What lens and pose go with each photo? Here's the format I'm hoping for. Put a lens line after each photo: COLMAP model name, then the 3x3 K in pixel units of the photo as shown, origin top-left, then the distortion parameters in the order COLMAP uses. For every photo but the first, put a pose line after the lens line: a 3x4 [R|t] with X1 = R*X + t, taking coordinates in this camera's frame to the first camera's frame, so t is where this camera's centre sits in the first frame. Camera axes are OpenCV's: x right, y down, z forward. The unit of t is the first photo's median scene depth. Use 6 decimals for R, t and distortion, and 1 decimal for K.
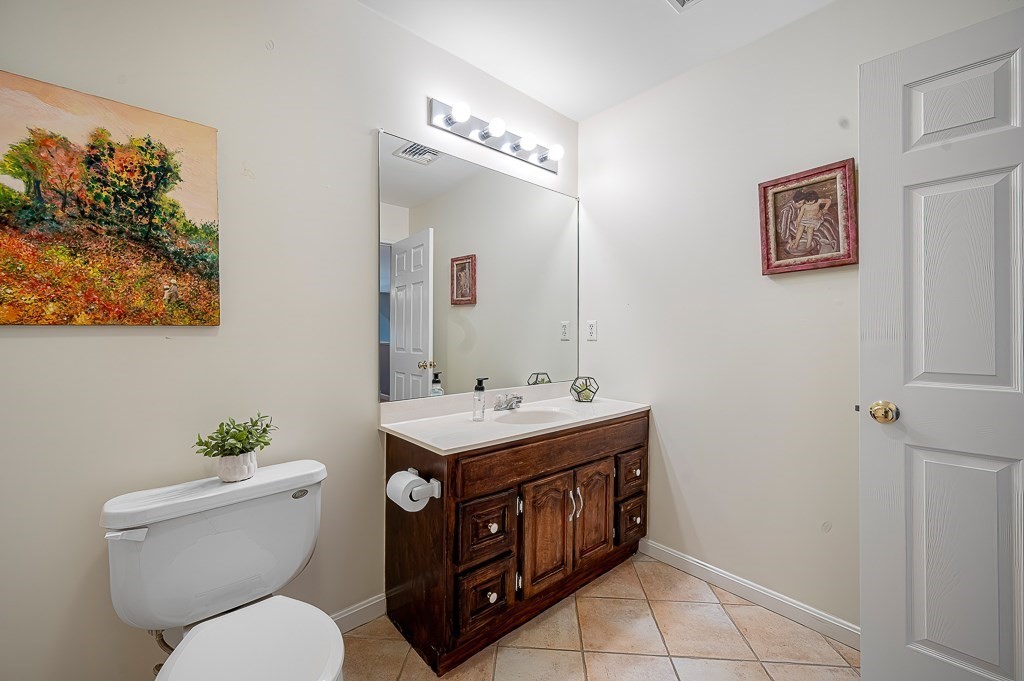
lens RADIAL K [[413.1, 0, 508.1], [0, 413.1, 336.8], [0, 0, 1]] dist [0.000184, 0.000026]
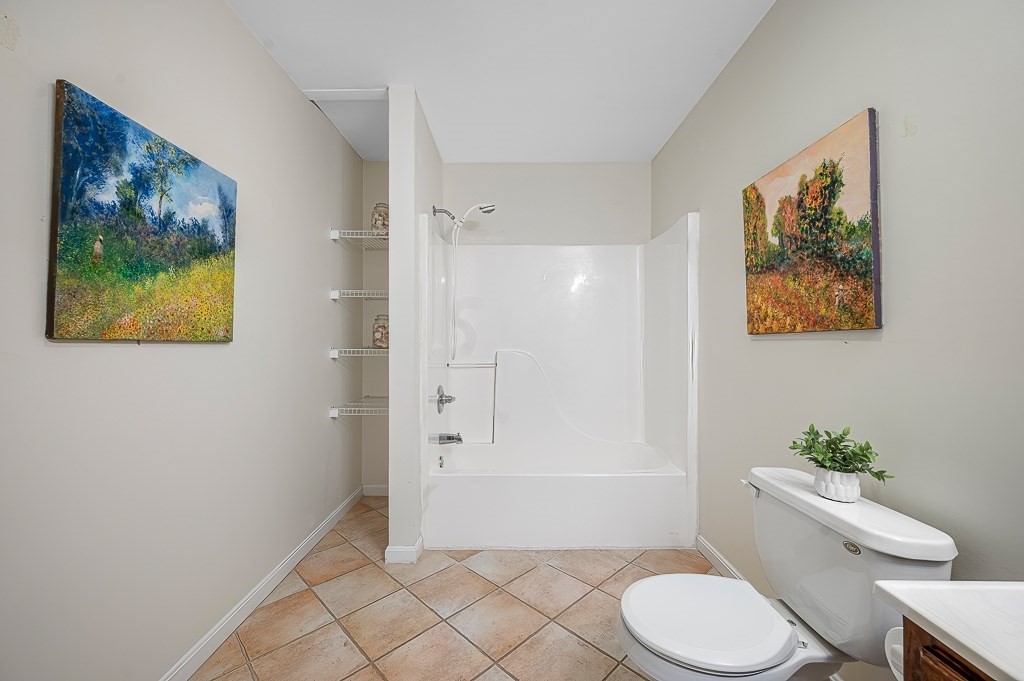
lens RADIAL K [[413.1, 0, 508.1], [0, 413.1, 336.8], [0, 0, 1]] dist [0.000184, 0.000026]
pose [[-0.663080, -0.003186, -0.748542, 0.519914], [0.003704, 0.999965, -0.007537, -0.006713], [0.748539, -0.007770, -0.663045, 1.098528]]
